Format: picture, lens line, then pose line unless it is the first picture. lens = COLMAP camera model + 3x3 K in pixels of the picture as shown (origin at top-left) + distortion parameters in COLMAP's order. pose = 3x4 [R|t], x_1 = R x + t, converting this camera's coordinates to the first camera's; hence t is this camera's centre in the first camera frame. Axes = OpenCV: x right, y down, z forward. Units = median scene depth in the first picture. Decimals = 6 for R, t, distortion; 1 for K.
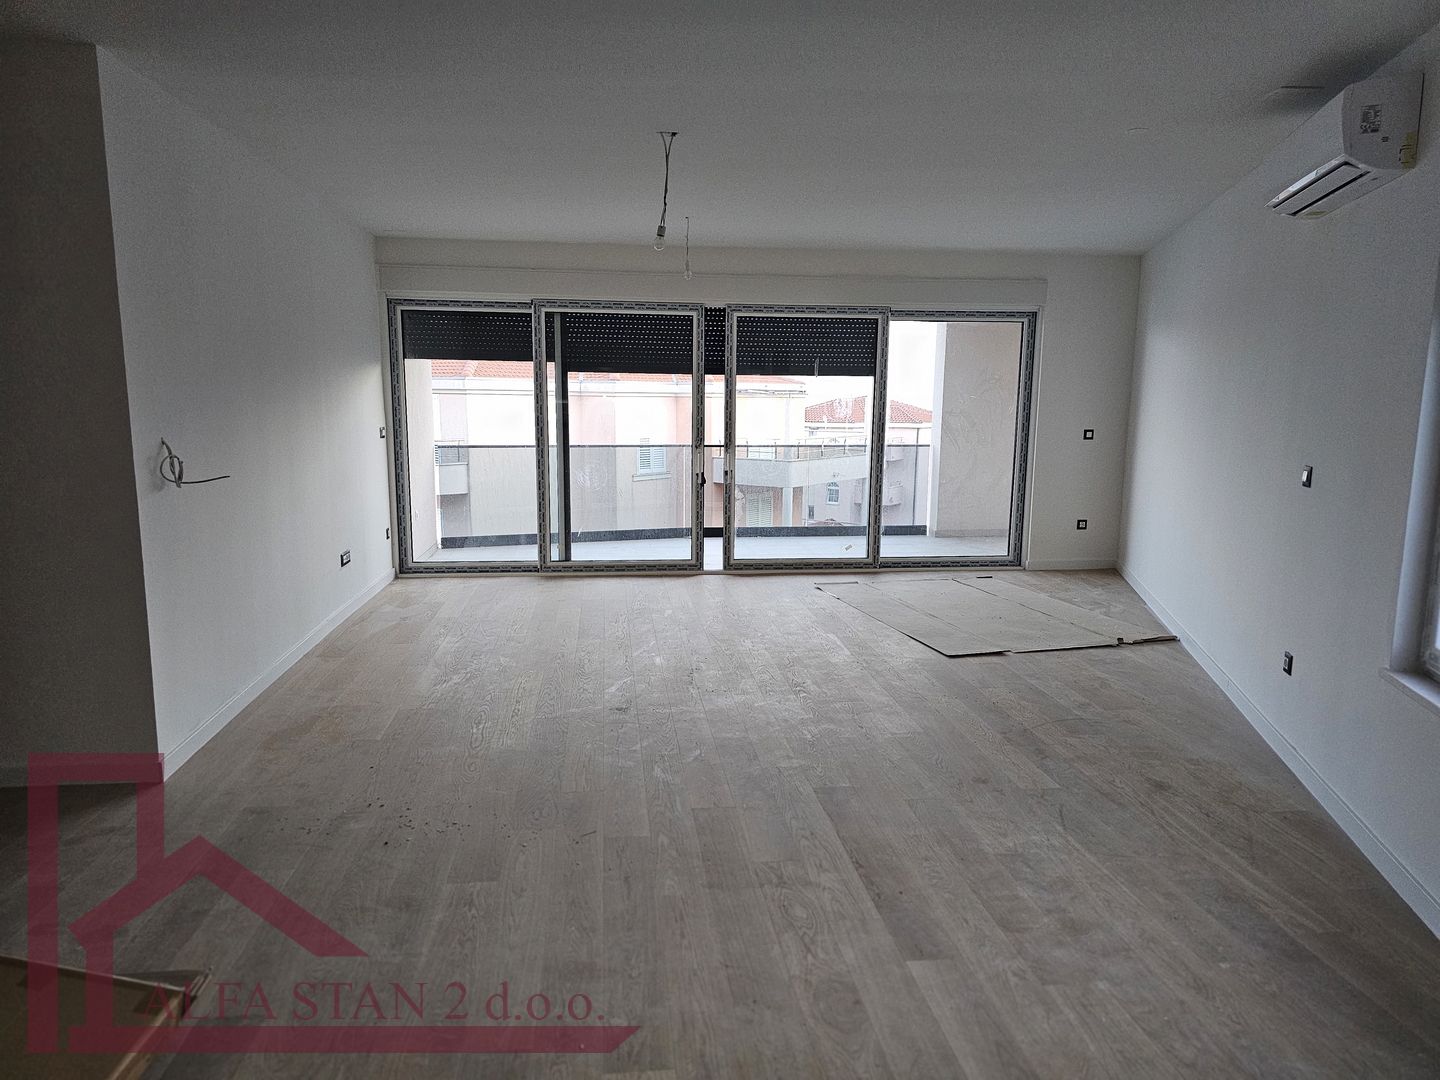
lens RADIAL K [[965.4, 0, 720.0], [0, 965.4, 540.0], [0, 0, 1]] dist [-0.002515, -0.002943]
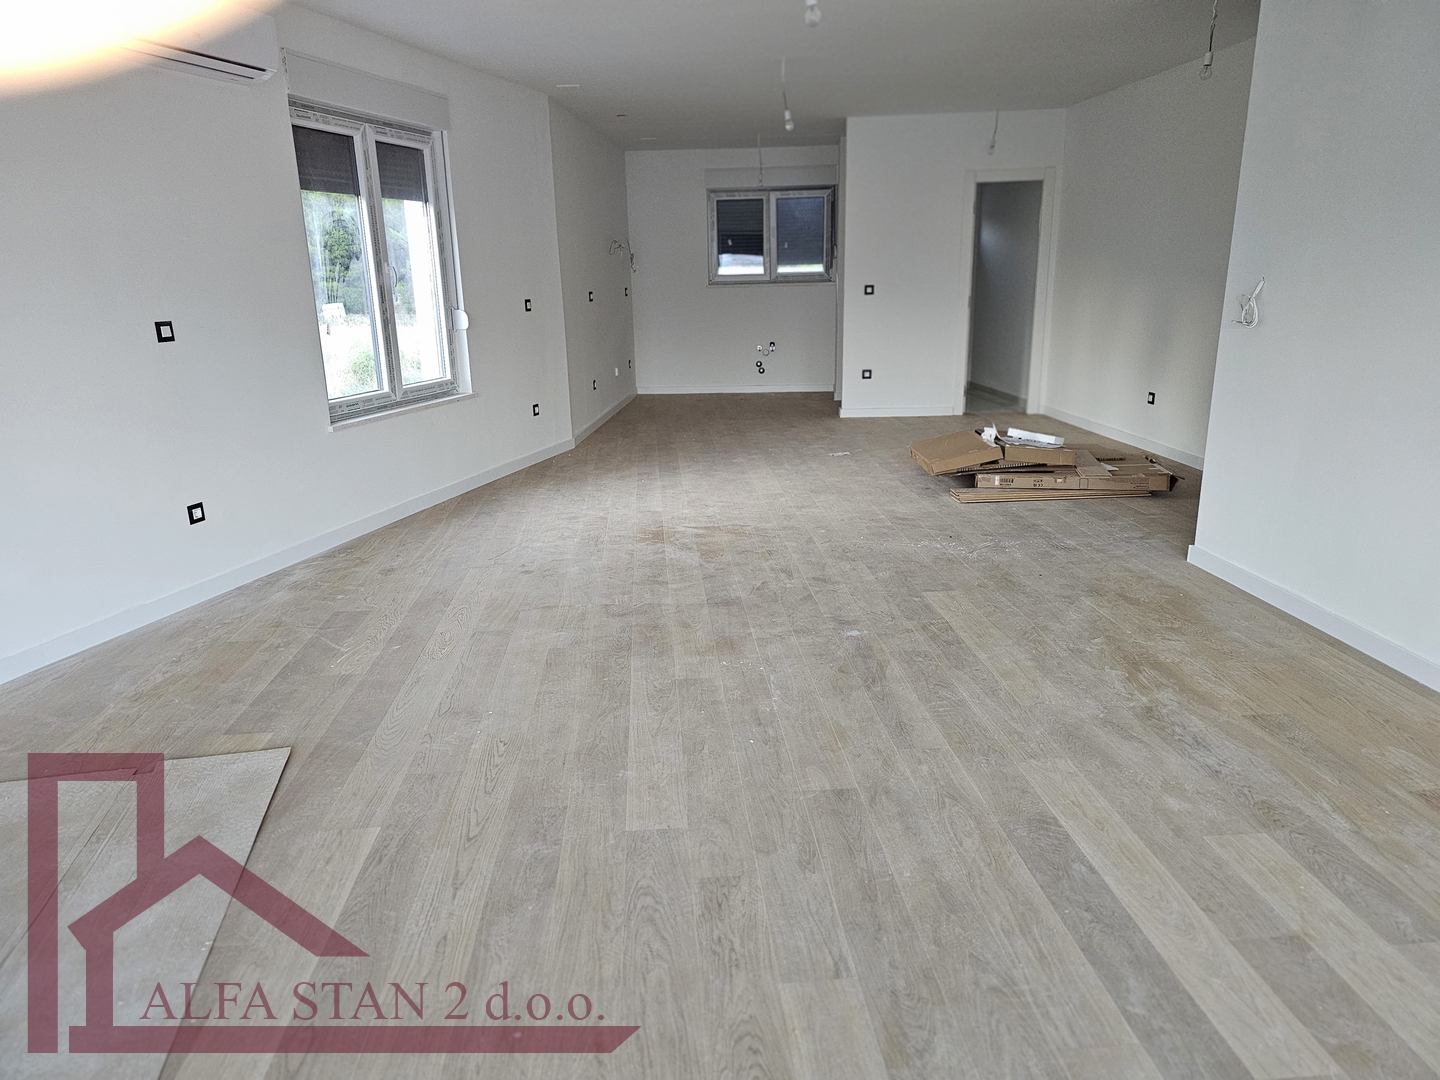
lens RADIAL K [[945.6, 0, 716.5], [0, 945.6, 524.2], [0, 0, 1]] dist [0.059439, -0.076651]
pose [[-0.998655, 0.003296, 0.051744, -0.023046], [0.023752, 0.916183, 0.400056, -0.197881], [-0.046089, 0.400747, -0.915029, 1.444244]]
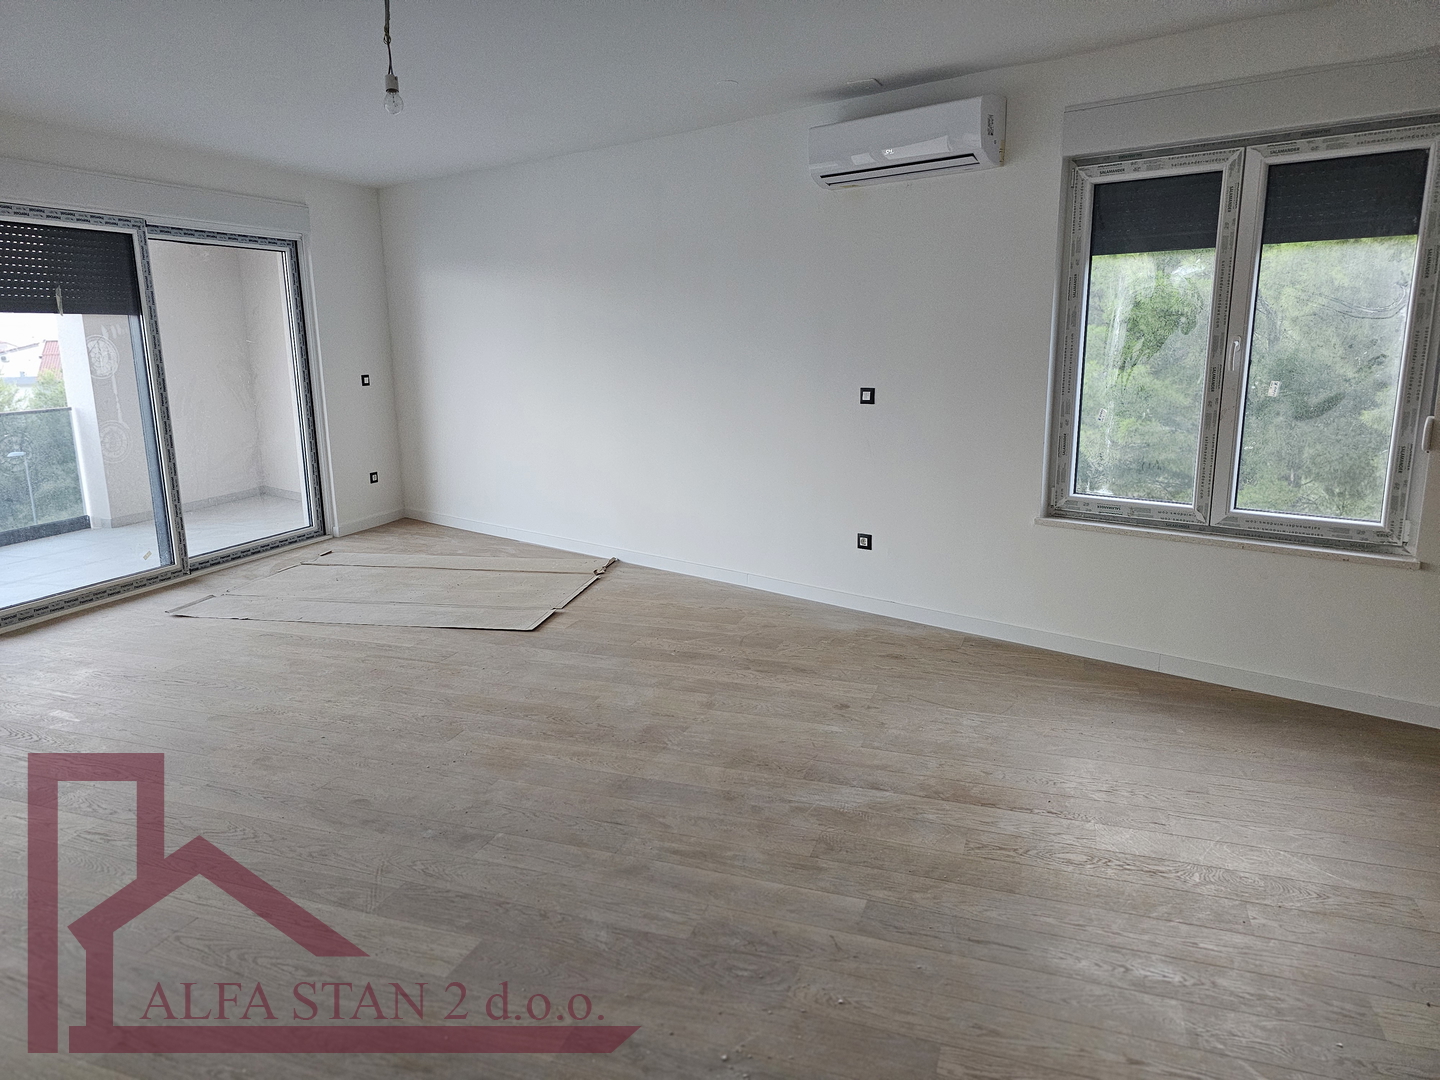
lens RADIAL K [[945.6, 0, 716.5], [0, 945.6, 524.2], [0, 0, 1]] dist [0.059439, -0.076651]
pose [[0.439572, -0.185719, 0.878797, -0.456236], [0.147800, 0.980009, 0.133180, -0.070135], [-0.885964, 0.071344, 0.458234, 0.443492]]
